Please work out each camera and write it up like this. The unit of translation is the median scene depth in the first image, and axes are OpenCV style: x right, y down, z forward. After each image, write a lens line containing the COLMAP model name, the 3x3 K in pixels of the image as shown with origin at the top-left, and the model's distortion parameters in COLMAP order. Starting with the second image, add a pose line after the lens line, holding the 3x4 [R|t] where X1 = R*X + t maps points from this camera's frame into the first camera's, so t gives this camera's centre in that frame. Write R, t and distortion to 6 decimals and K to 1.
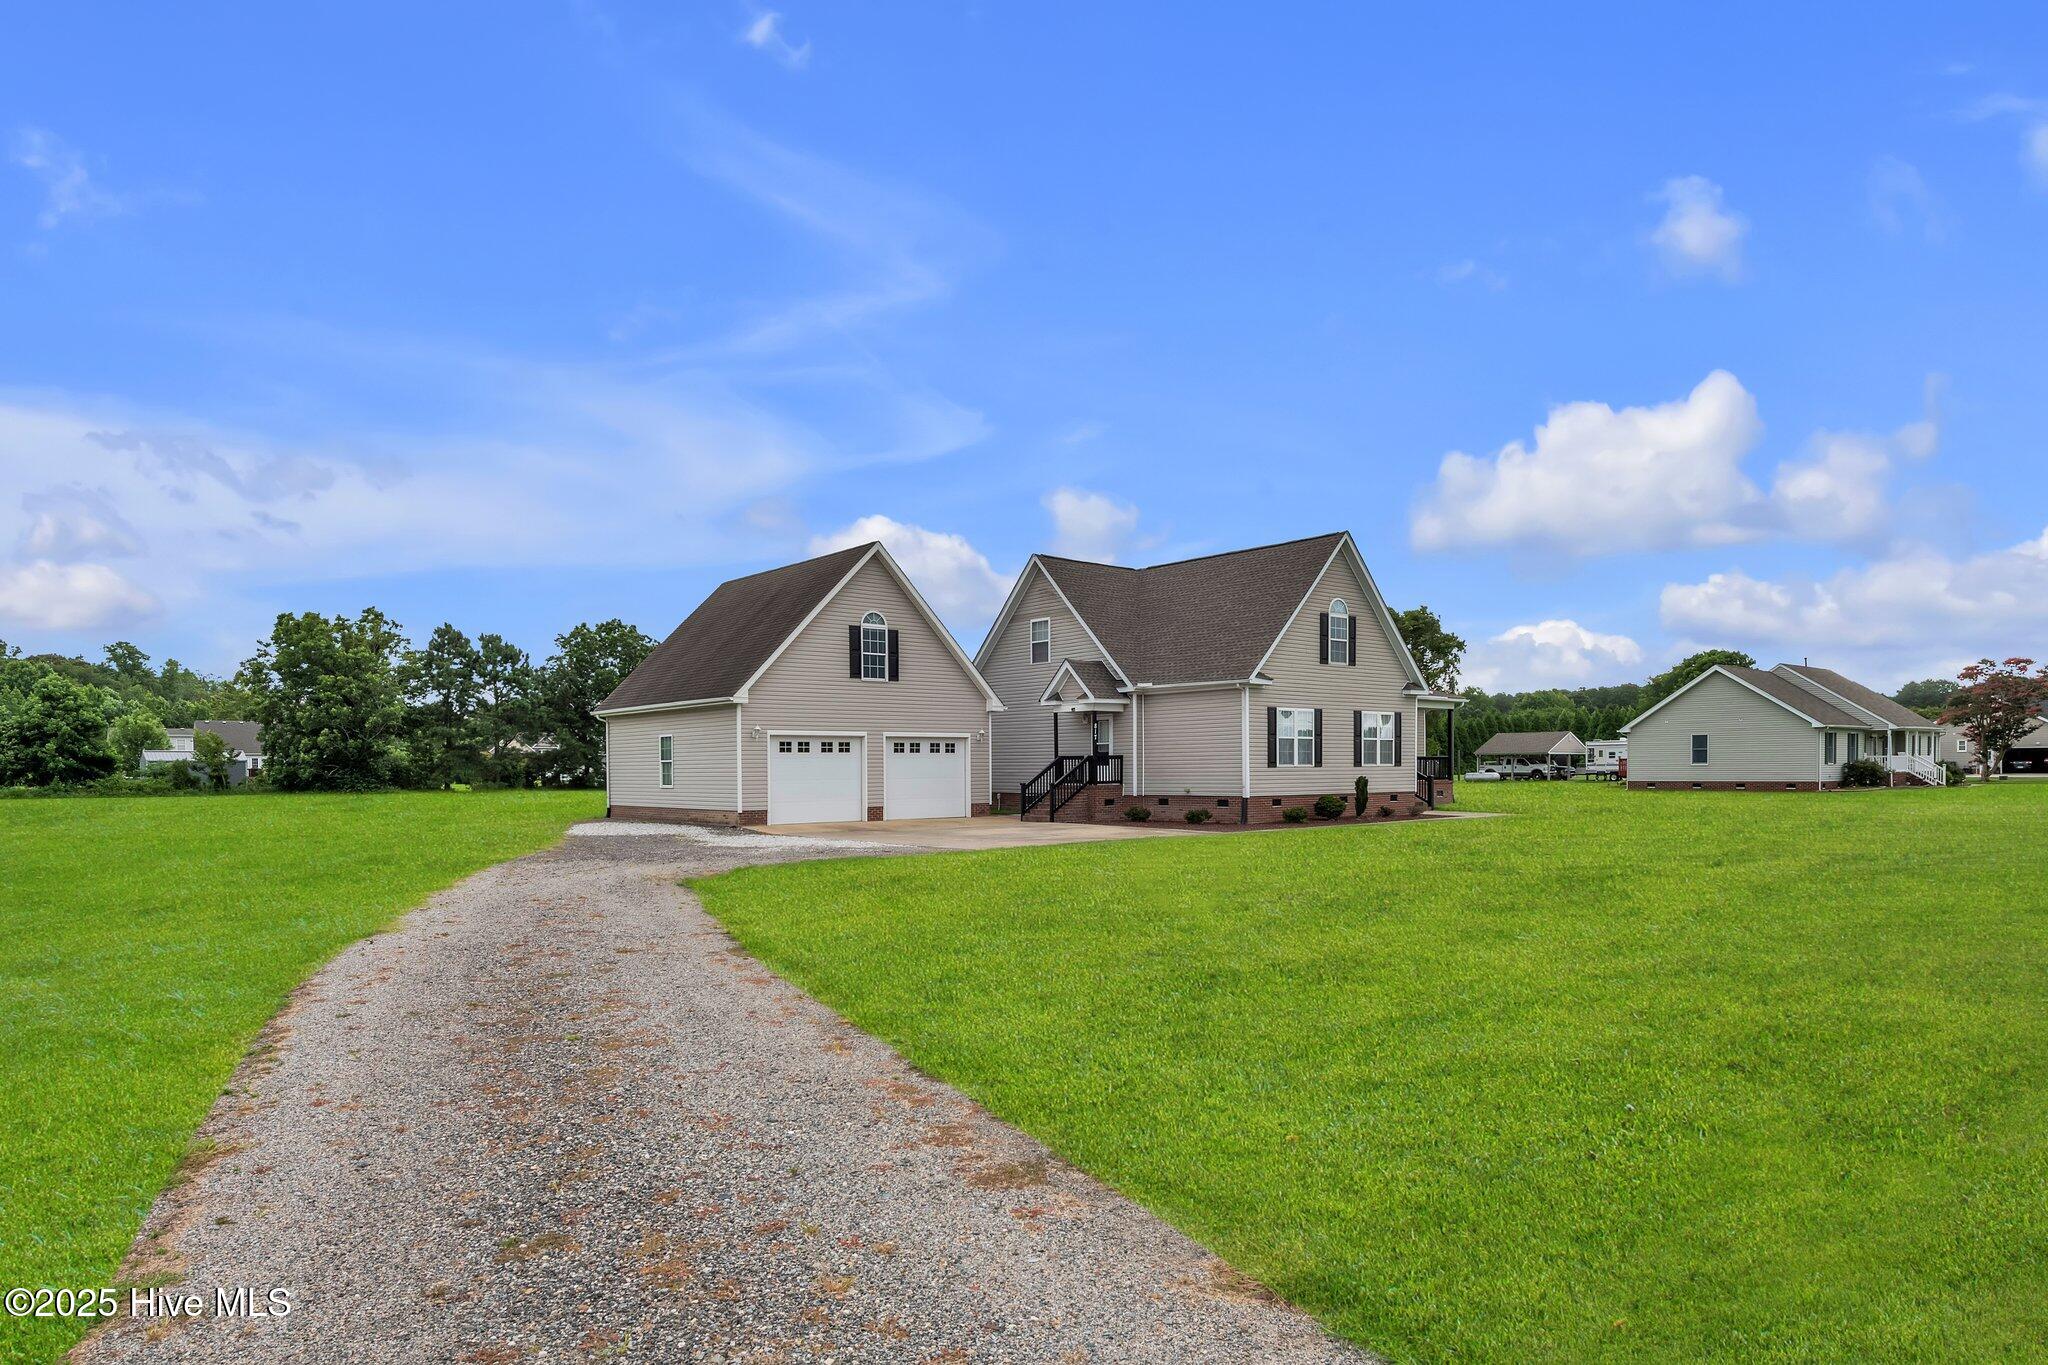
lens RADIAL K [[1195.7, 0, 1024.0], [0, 1195.7, 682.5], [0, 0, 1]] dist [0.000086, 0.000370]
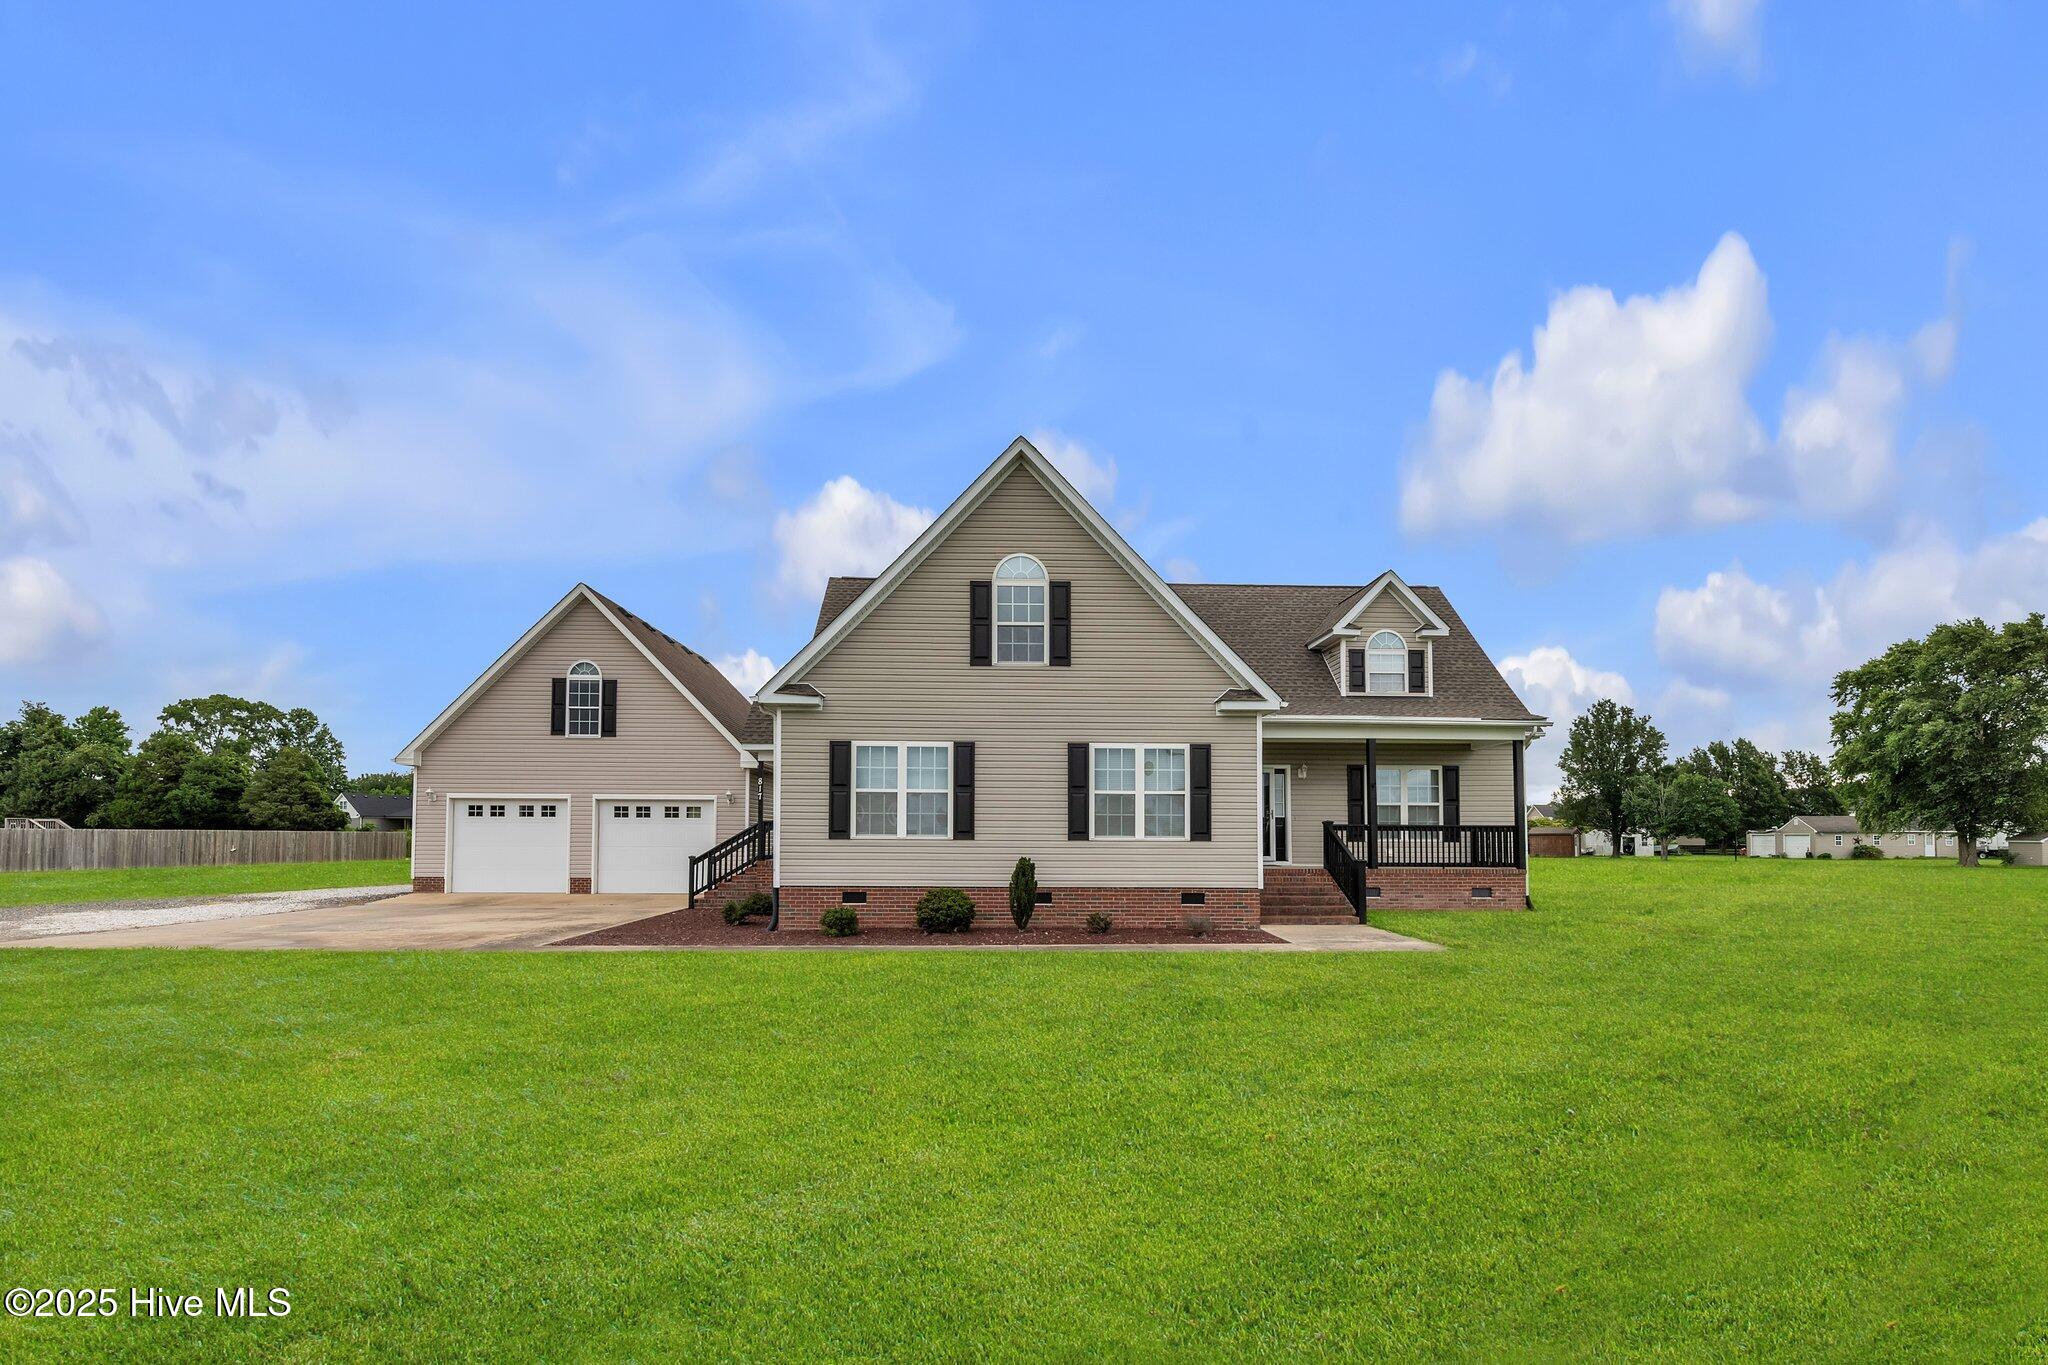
lens RADIAL K [[887.9, 0, 1023.0], [0, 887.9, 758.3], [0, 0, 1]] dist [-0.000500, -0.000082]
pose [[0.786069, -0.042734, -0.616660, 0.532033], [0.032775, 0.999086, -0.027457, 0.042361], [0.617269, 0.001373, 0.786751, 0.660925]]
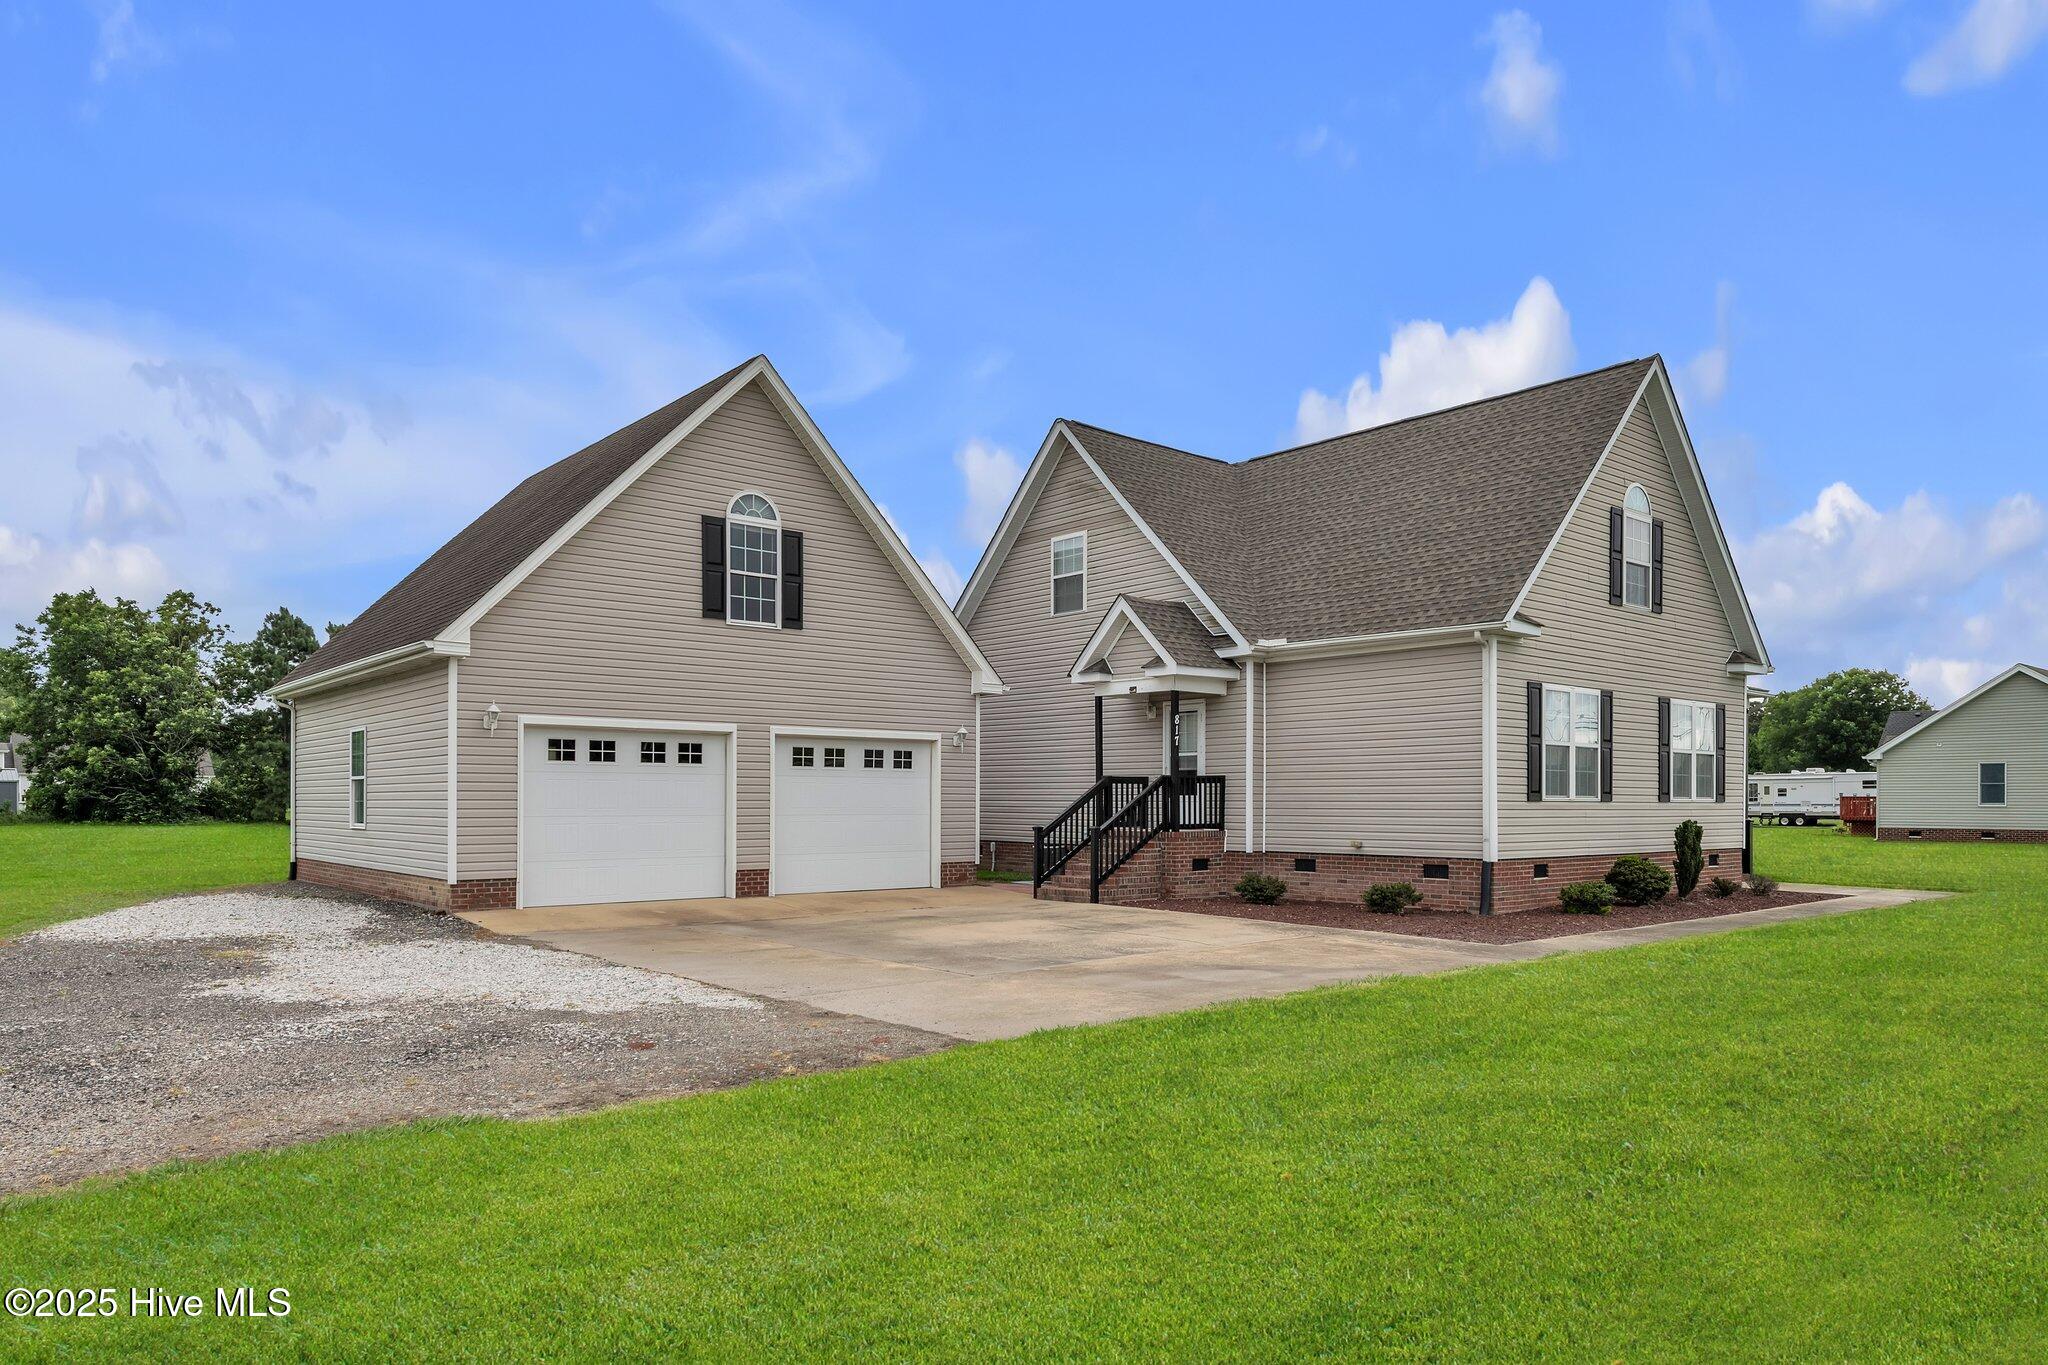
lens RADIAL K [[1302.0, 0, 1029.6], [0, 1302.0, 739.7], [0, 0, 1]] dist [0.005629, 0.000036]
pose [[0.999925, 0.010421, 0.006510, -0.008735], [-0.010568, 0.999680, 0.022972, 0.032516], [-0.006269, -0.023039, 0.999715, 0.424423]]
